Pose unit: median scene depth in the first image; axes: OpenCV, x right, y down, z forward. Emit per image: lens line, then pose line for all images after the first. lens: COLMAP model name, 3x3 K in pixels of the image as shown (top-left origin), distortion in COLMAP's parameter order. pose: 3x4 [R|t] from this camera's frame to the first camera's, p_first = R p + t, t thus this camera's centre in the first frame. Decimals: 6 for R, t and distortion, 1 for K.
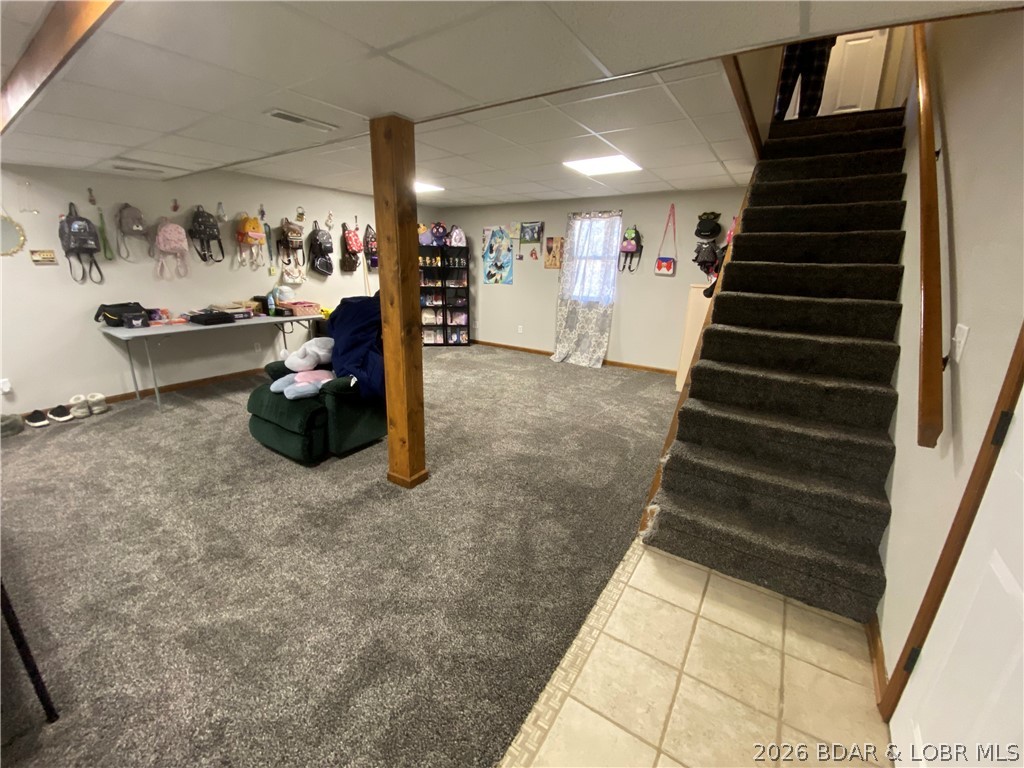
lens RADIAL K [[414.7, 0, 513.0], [0, 414.7, 387.0], [0, 0, 1]] dist [-0.001190, -0.011378]
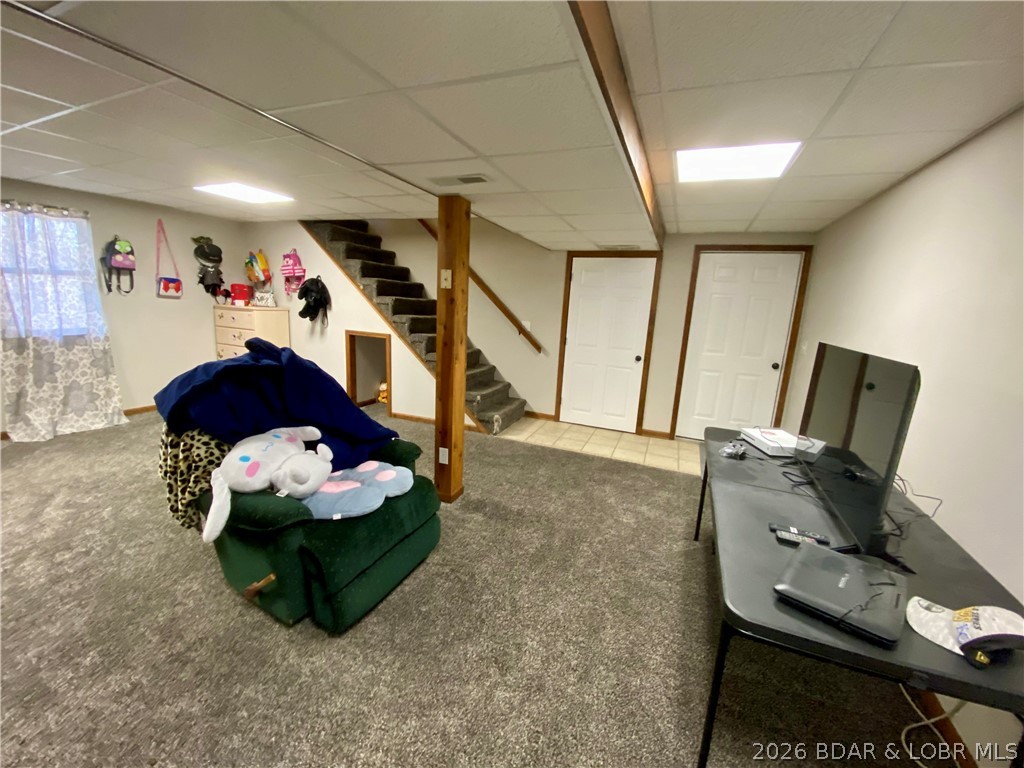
lens RADIAL K [[414.7, 0, 514.5], [0, 414.7, 381.1], [0, 0, 1]] dist [-0.001190, -0.011378]
pose [[-0.199420, -0.215394, 0.955948, -1.662783], [0.215052, 0.942141, 0.257145, -0.416709], [-0.956025, 0.256858, -0.141561, 1.147352]]
